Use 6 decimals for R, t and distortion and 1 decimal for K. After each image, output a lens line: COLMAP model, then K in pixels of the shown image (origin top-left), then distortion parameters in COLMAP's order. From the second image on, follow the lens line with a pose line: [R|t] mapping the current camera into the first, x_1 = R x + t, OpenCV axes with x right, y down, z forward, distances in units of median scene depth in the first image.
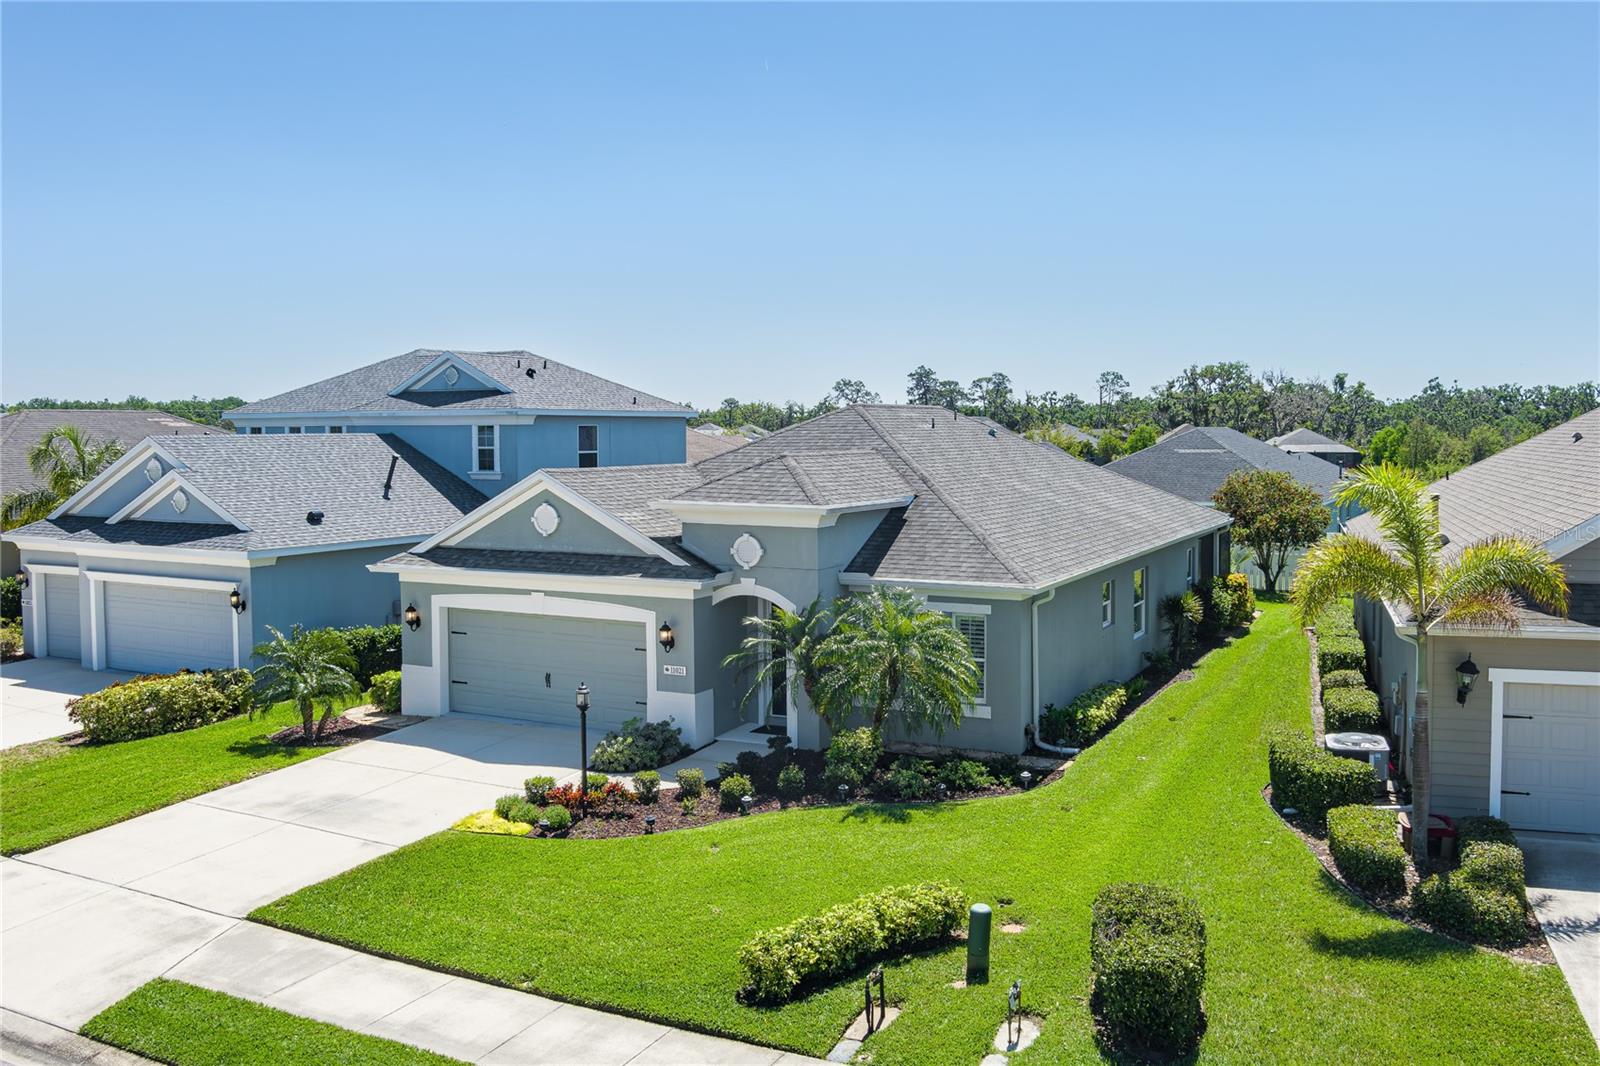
lens RADIAL K [[1237.4, 0, 944.0], [0, 1237.4, 491.9], [0, 0, 1]] dist [-0.037775, 0.004033]
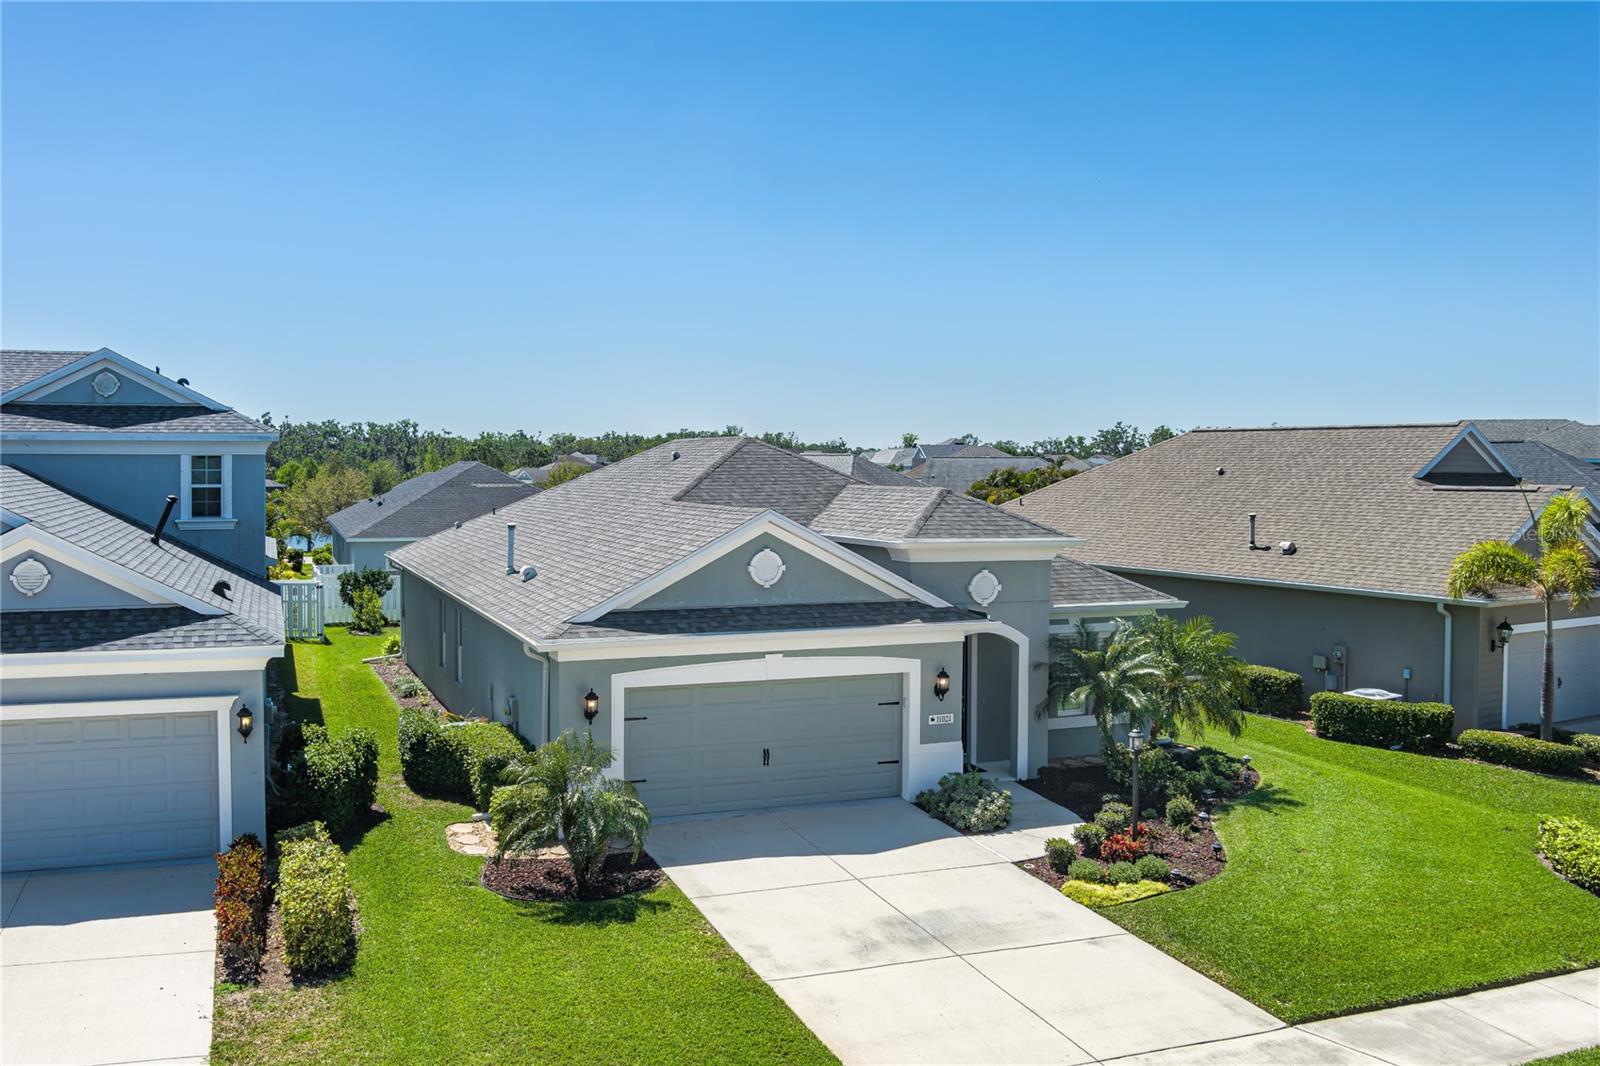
lens RADIAL K [[1224.6, 0, 709.8], [0, 1224.6, 497.9], [0, 0, 1]] dist [-0.045310, 0.003665]
pose [[0.748526, -0.012999, 0.662978, -0.963594], [0.028933, 0.999496, -0.013069, -0.016973], [-0.662474, 0.028965, 0.748524, 0.414205]]
